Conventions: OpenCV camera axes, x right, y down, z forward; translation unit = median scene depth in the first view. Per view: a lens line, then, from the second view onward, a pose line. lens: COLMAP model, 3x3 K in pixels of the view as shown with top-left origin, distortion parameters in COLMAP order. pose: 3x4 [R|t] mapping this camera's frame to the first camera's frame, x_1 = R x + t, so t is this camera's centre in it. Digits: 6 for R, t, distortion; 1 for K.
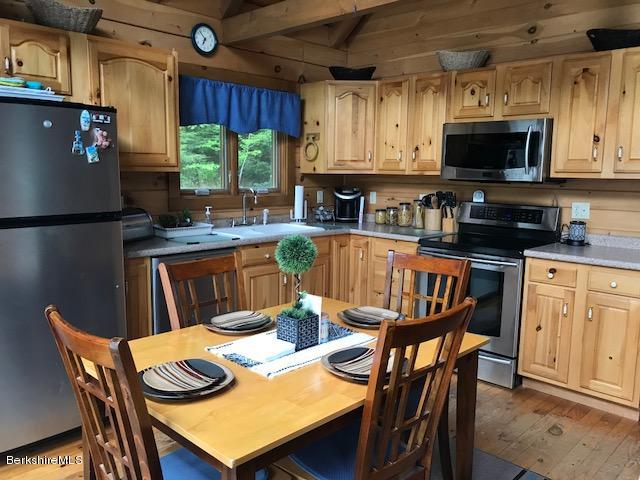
lens RADIAL K [[528.1, 0, 326.3], [0, 528.1, 240.6], [0, 0, 1]] dist [0.029021, -0.023393]
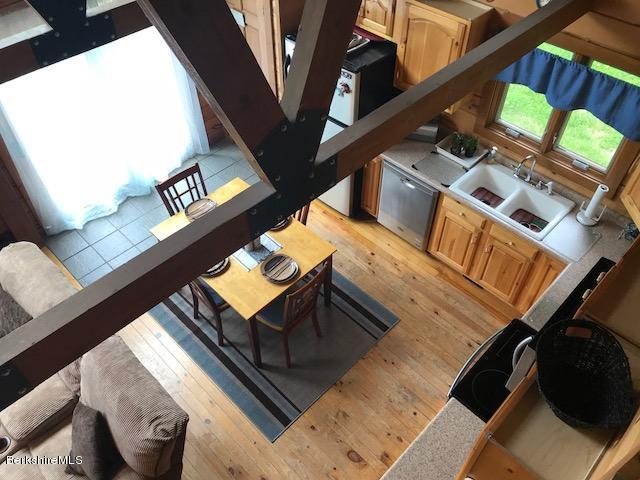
lens RADIAL K [[528.1, 0, 321.9], [0, 528.1, 238.8], [0, 0, 1]] dist [0.029021, -0.023393]
pose [[-0.022234, 0.728135, -0.685073, 0.687114], [-0.132856, 0.677013, 0.723880, -0.688352], [0.990886, 0.107111, 0.081684, 0.556965]]
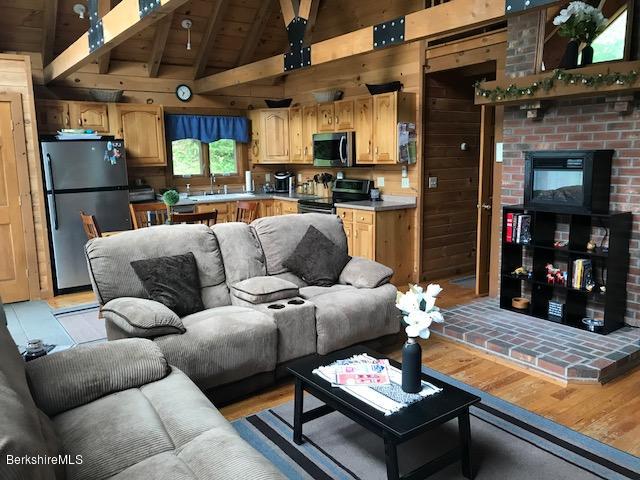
lens RADIAL K [[528.1, 0, 325.5], [0, 528.1, 241.2], [0, 0, 1]] dist [0.029021, -0.023393]
pose [[0.982866, -0.001067, -0.184320, 0.574196], [0.006810, 0.999511, 0.030527, 0.079359], [0.184198, -0.031260, 0.982392, -0.711339]]
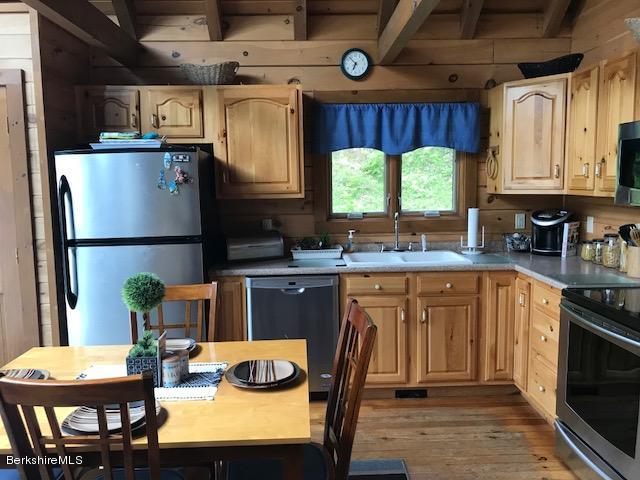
lens RADIAL K [[528.1, 0, 319.5], [0, 528.1, 238.8], [0, 0, 1]] dist [0.029021, -0.023393]
pose [[0.716827, 0.053281, -0.695213, 0.421078], [-0.067027, 0.997724, 0.007355, -0.051064], [0.694022, 0.041325, 0.718766, 0.238939]]
